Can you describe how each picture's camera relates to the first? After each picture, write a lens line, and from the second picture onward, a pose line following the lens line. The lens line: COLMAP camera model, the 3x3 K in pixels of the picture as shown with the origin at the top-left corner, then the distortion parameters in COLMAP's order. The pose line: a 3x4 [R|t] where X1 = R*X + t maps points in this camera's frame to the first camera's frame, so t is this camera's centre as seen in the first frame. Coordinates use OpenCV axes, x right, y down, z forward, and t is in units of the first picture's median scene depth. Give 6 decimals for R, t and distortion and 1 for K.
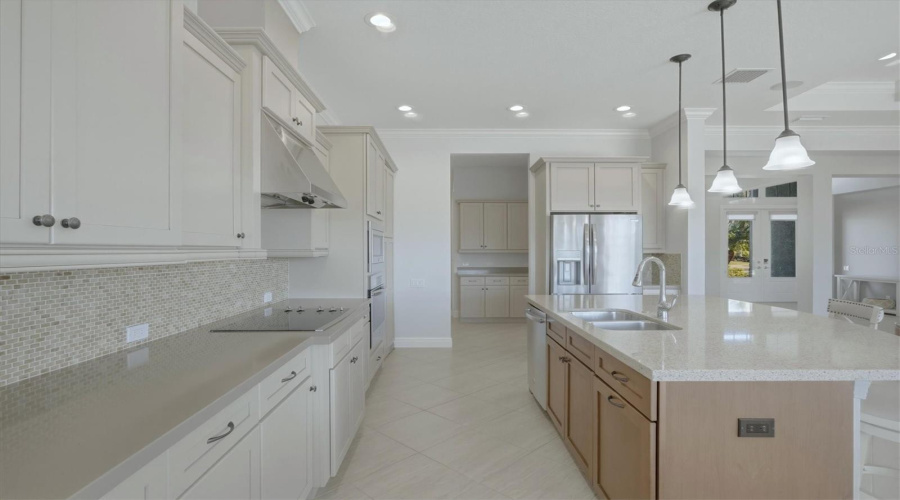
lens RADIAL K [[436.7, 0, 435.6], [0, 436.7, 249.4], [0, 0, 1]] dist [-0.005361, -0.000681]
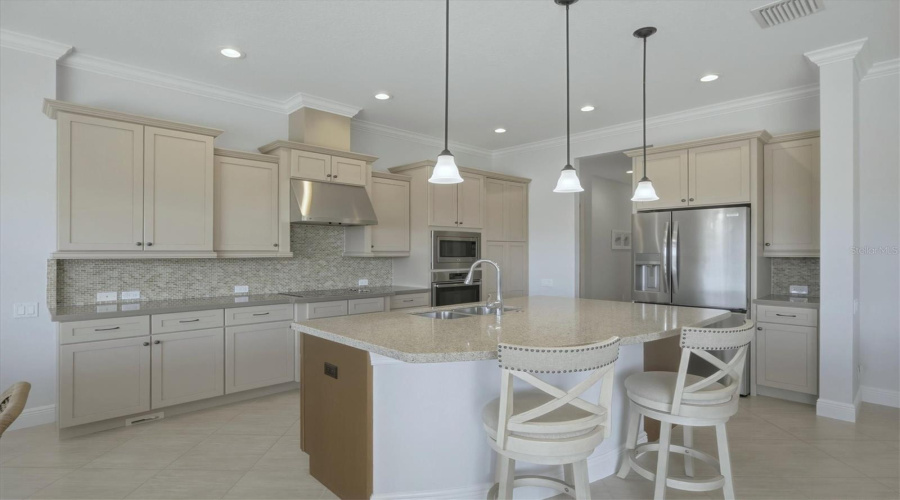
lens RADIAL K [[436.7, 0, 435.6], [0, 436.7, 249.4], [0, 0, 1]] dist [-0.005361, -0.000681]
pose [[0.683662, -0.003855, -0.729788, 1.195067], [0.000614, 0.999989, -0.004707, -0.001881], [0.729798, 0.002770, 0.683657, 0.137135]]
